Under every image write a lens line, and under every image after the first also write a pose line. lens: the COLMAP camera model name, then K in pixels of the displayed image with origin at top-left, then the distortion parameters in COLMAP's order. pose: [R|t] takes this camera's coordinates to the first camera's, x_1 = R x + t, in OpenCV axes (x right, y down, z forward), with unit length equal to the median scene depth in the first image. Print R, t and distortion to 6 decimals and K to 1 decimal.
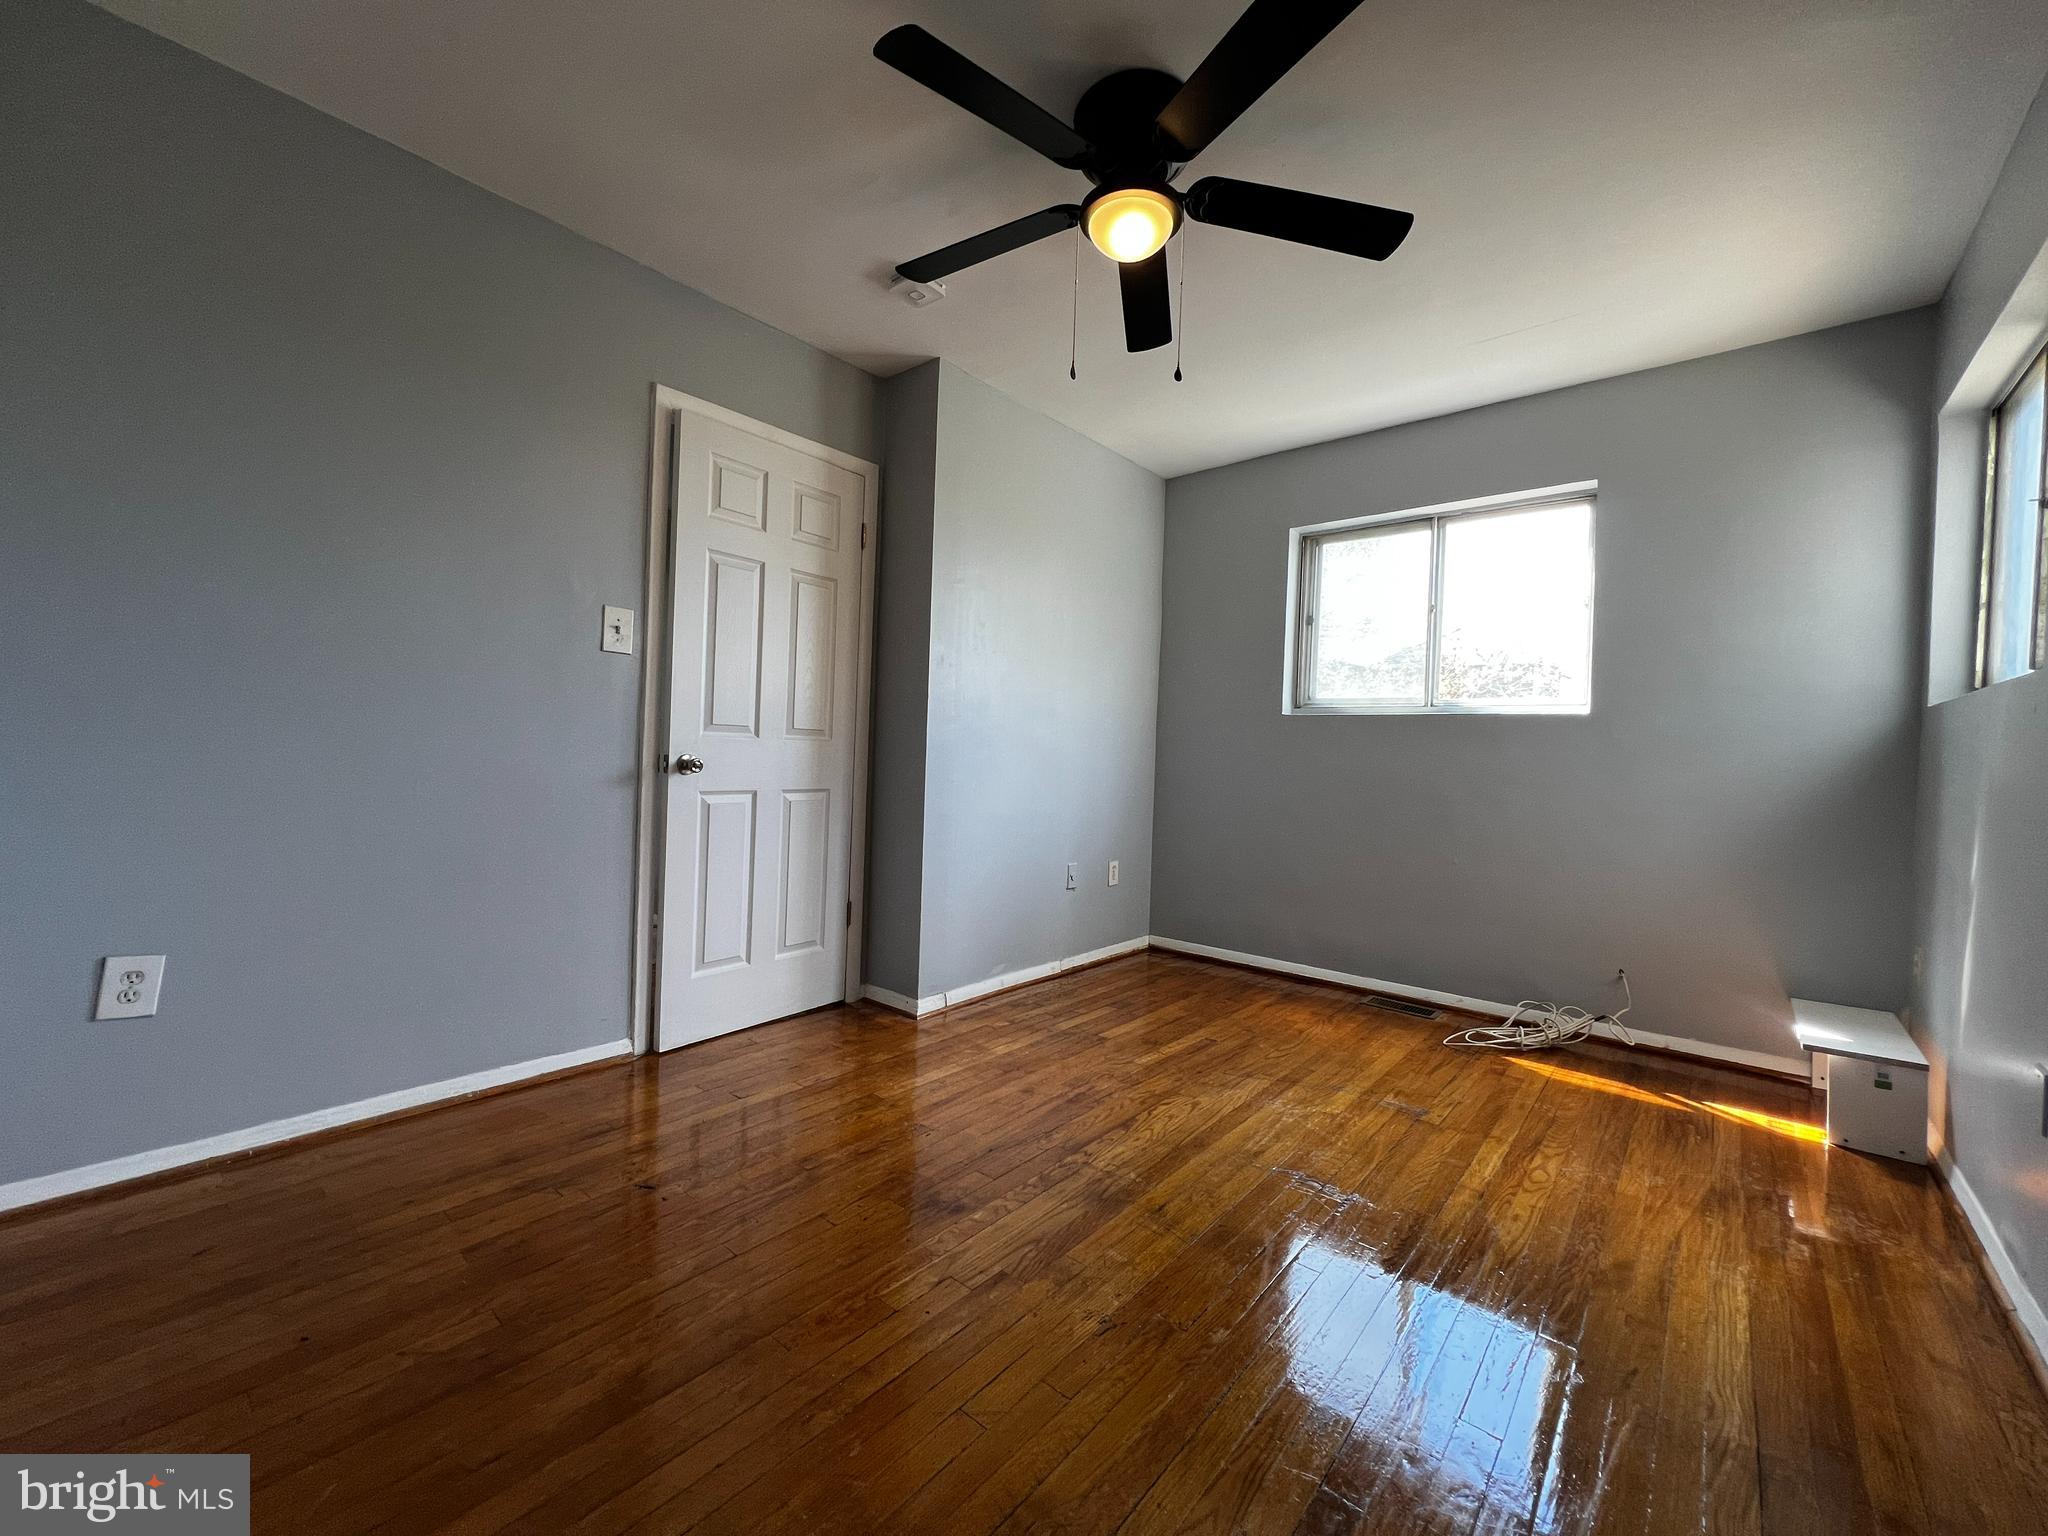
lens RADIAL K [[821.9, 0, 1018.5], [0, 821.9, 771.8], [0, 0, 1]] dist [-0.002423, 0.000754]
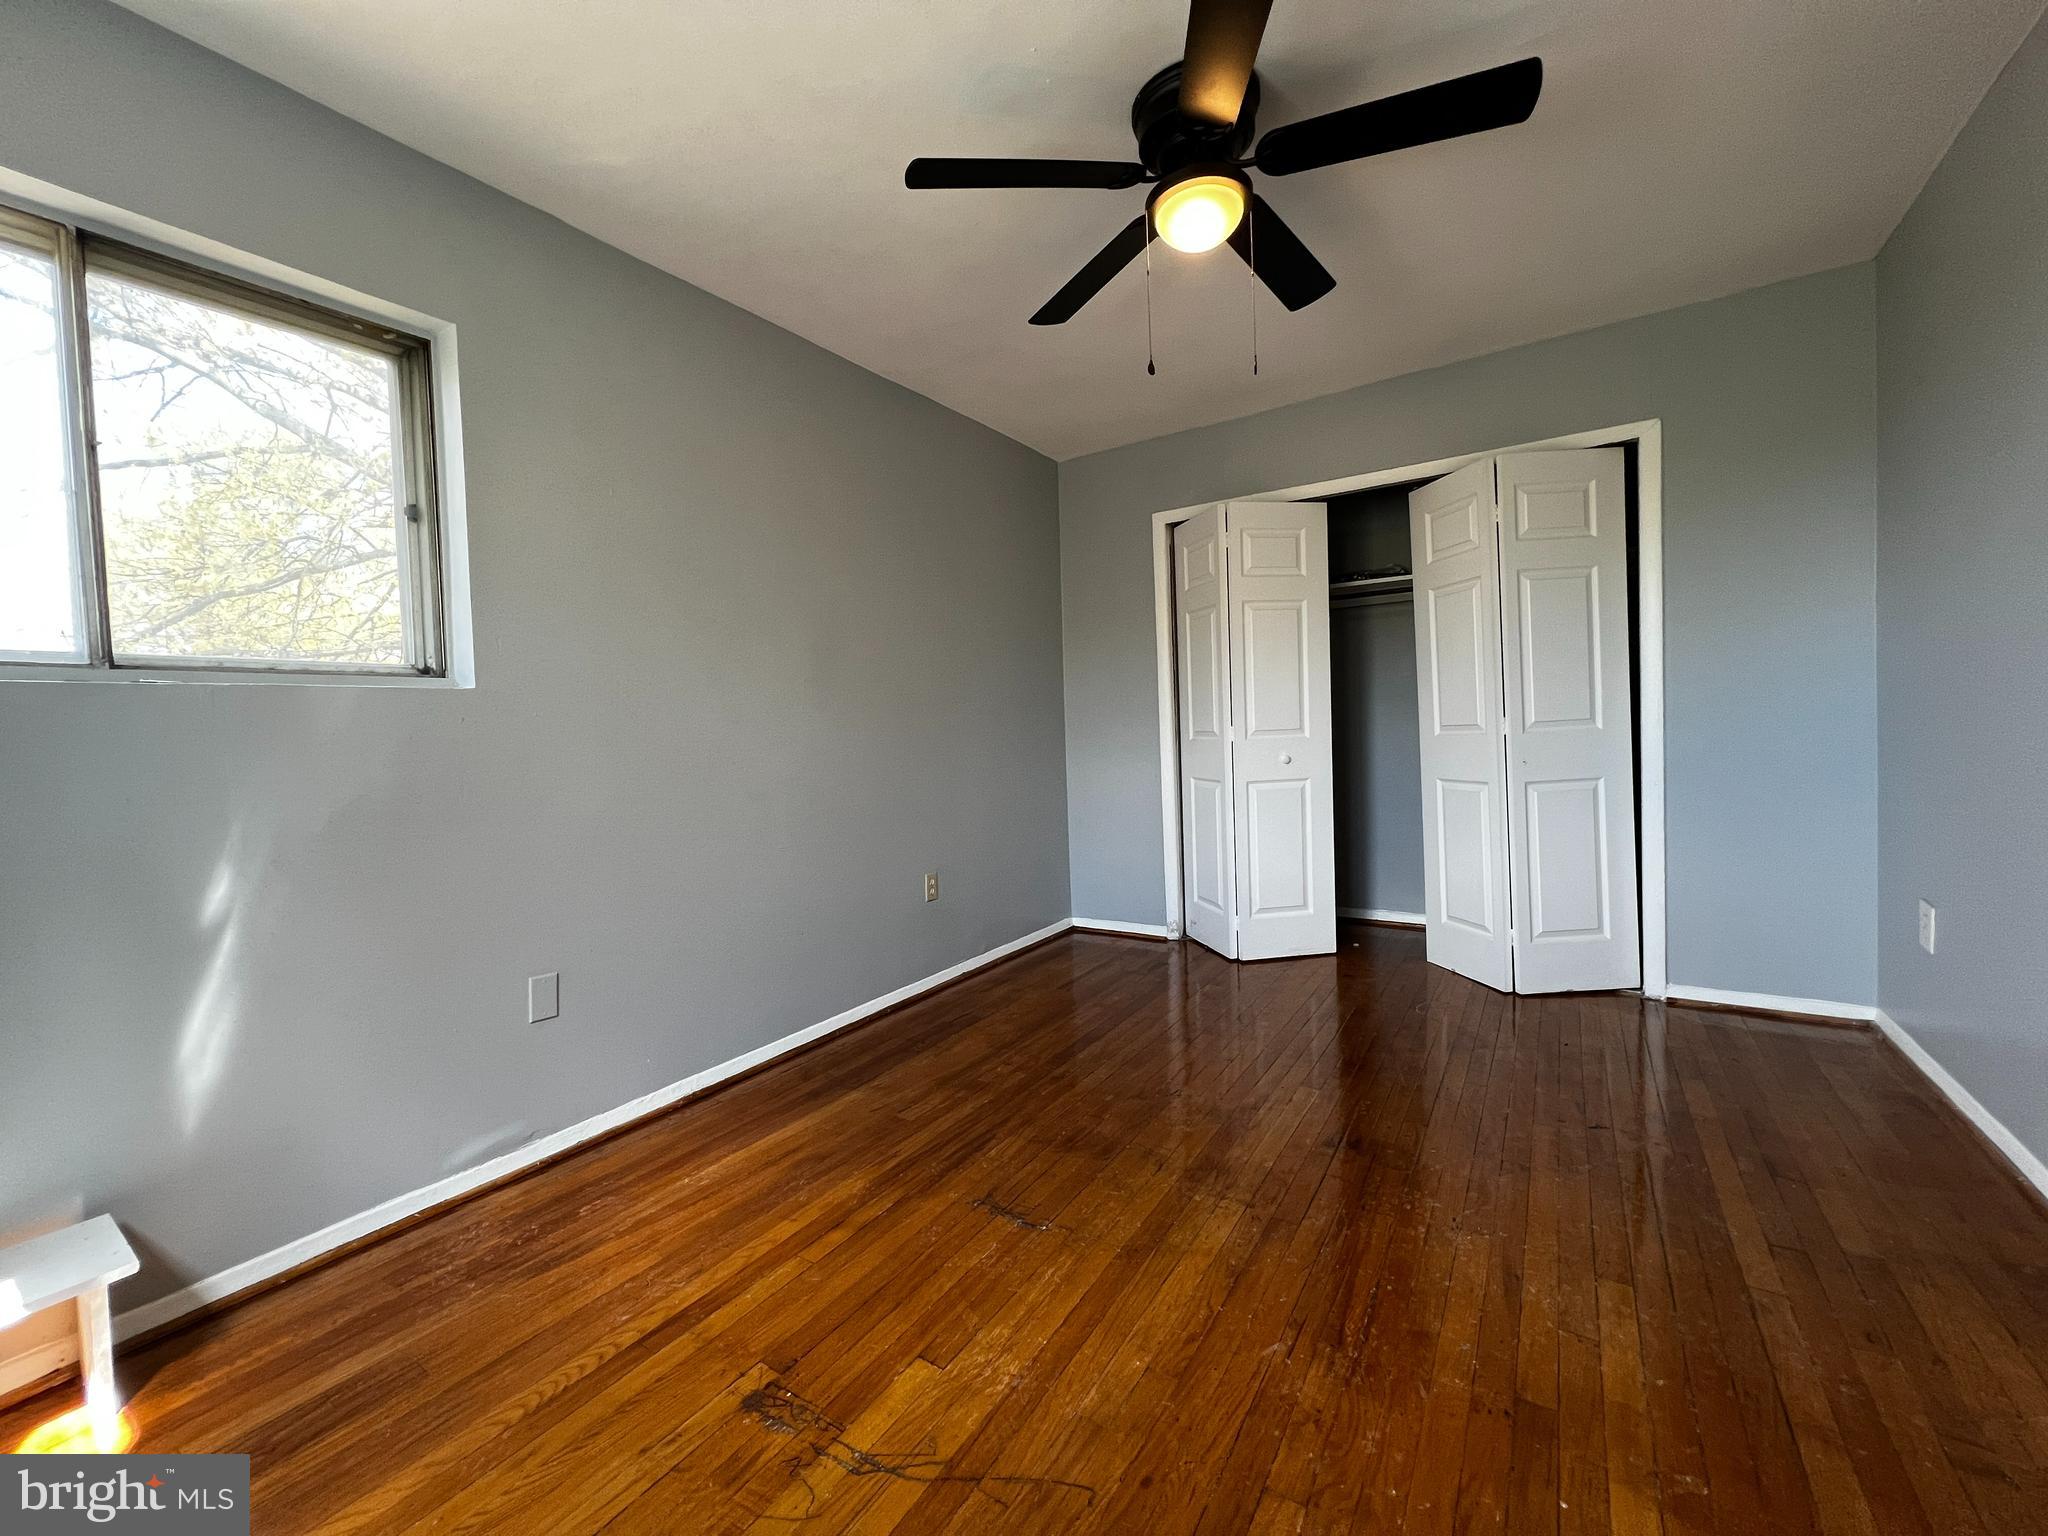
lens RADIAL K [[821.9, 0, 1017.1], [0, 821.9, 764.3], [0, 0, 1]] dist [-0.002423, 0.000754]
pose [[-0.992741, 0.008056, -0.119999, 0.330029], [0.000137, 0.997829, 0.065858, -0.053016], [0.120269, 0.065363, -0.990587, 1.363388]]
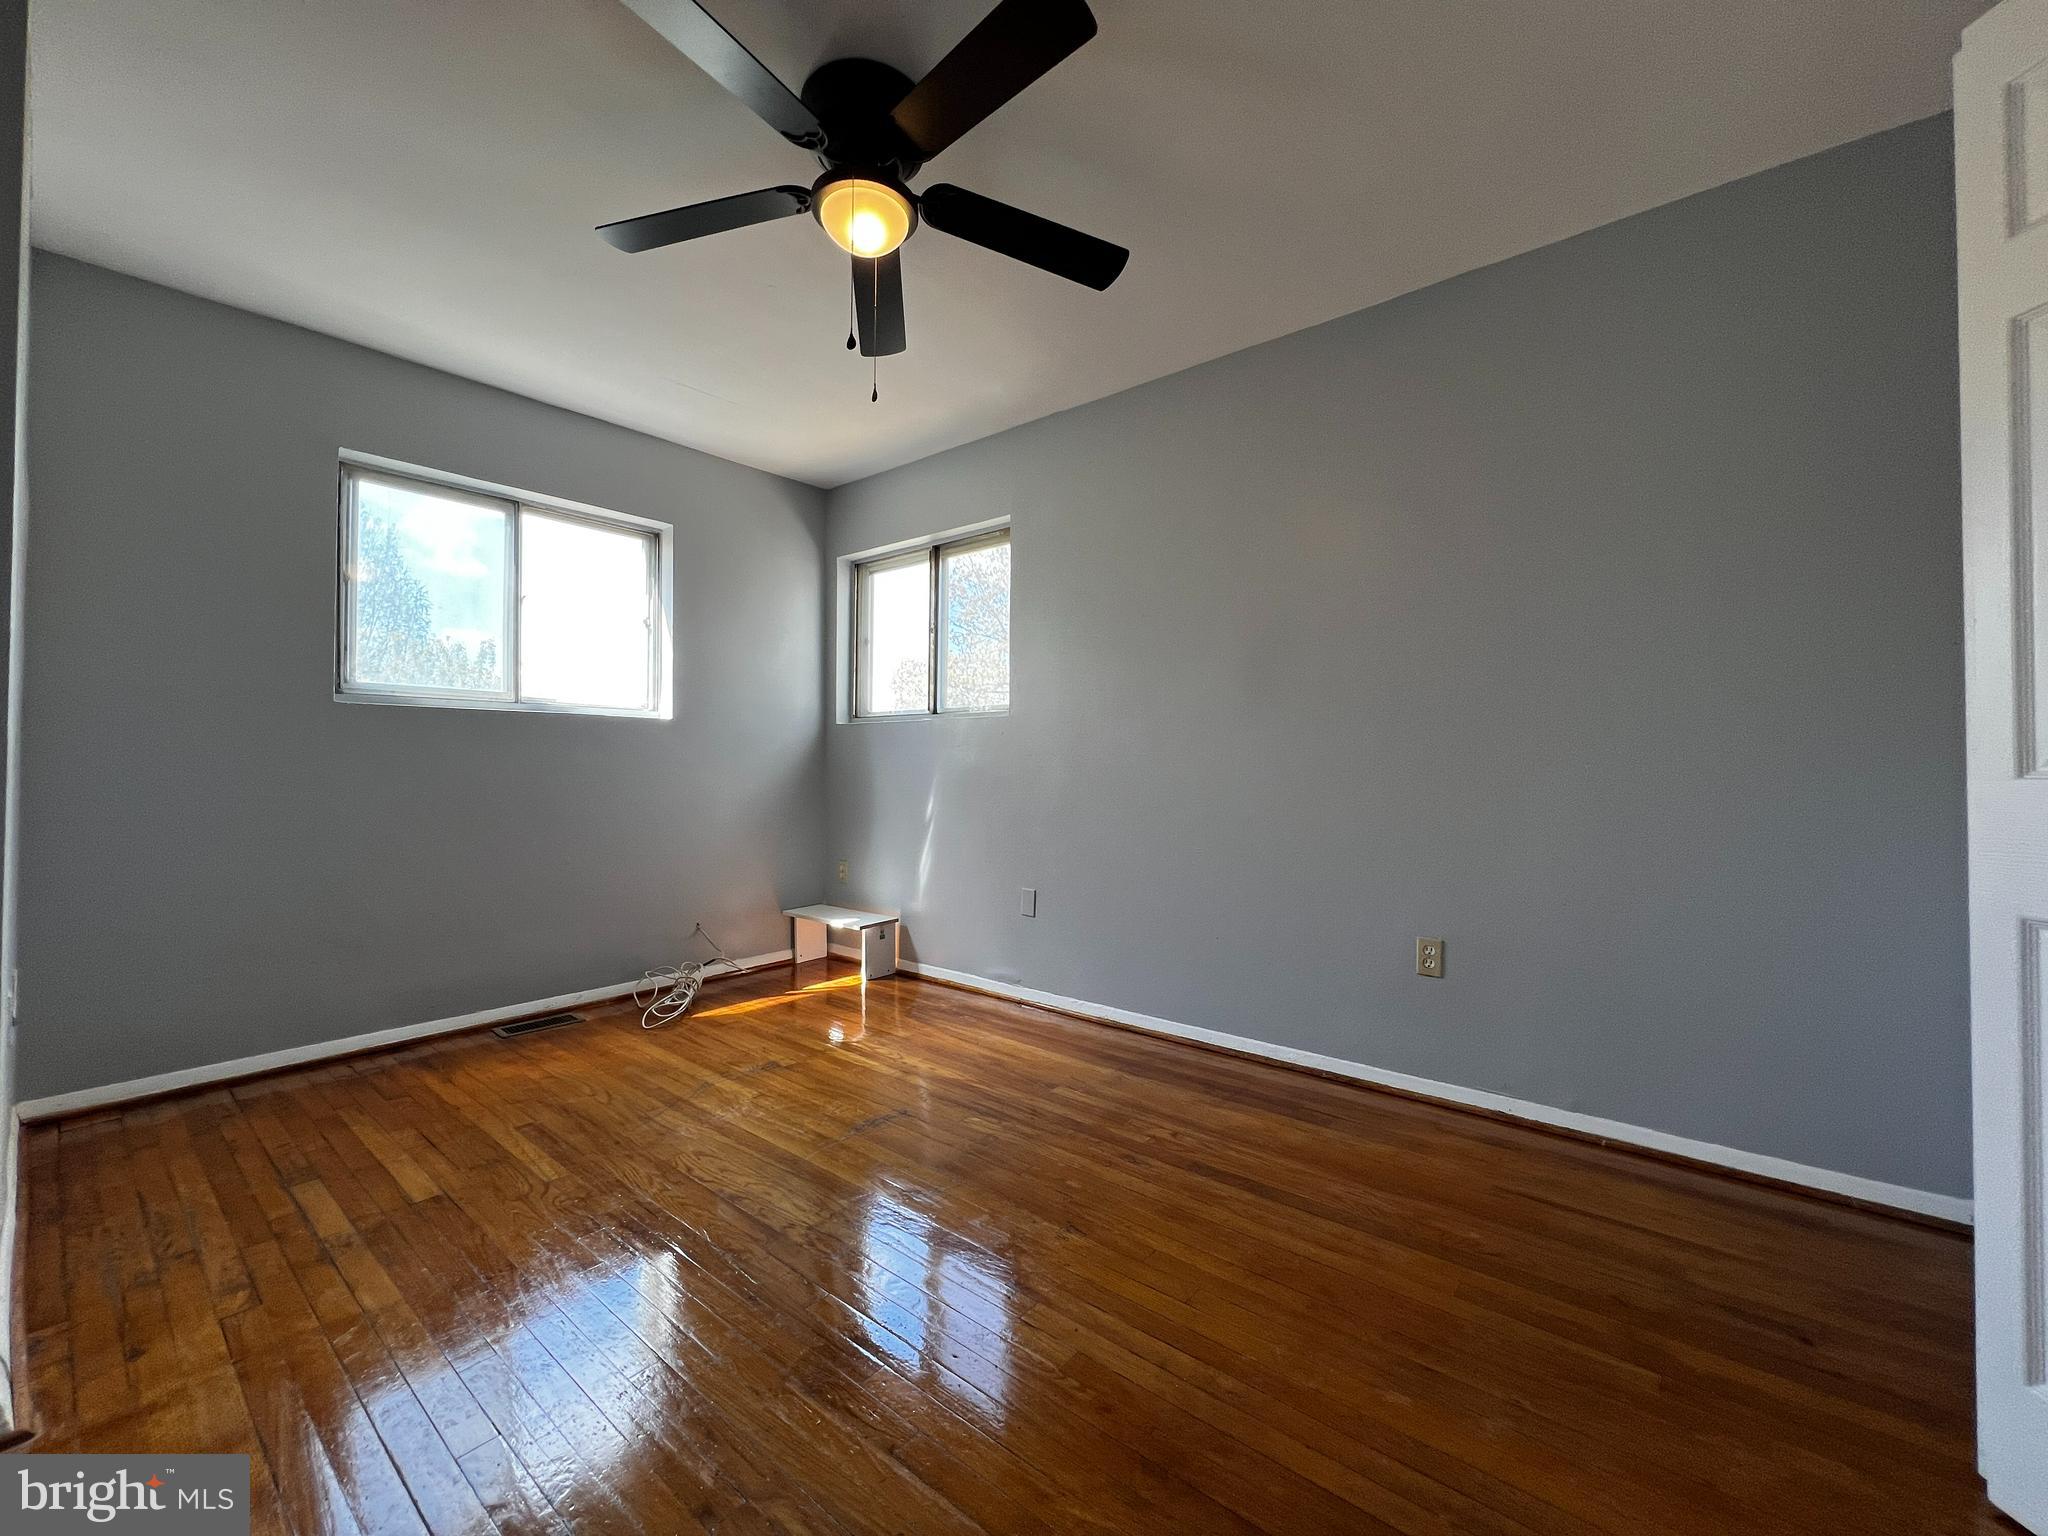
lens RADIAL K [[821.9, 0, 1020.6], [0, 821.9, 756.4], [0, 0, 1]] dist [-0.002423, 0.000754]
pose [[-0.016060, -0.019142, 0.999688, -0.590727], [0.020420, 0.999602, 0.019468, -0.032445], [-0.999662, 0.020727, -0.015663, 0.576240]]
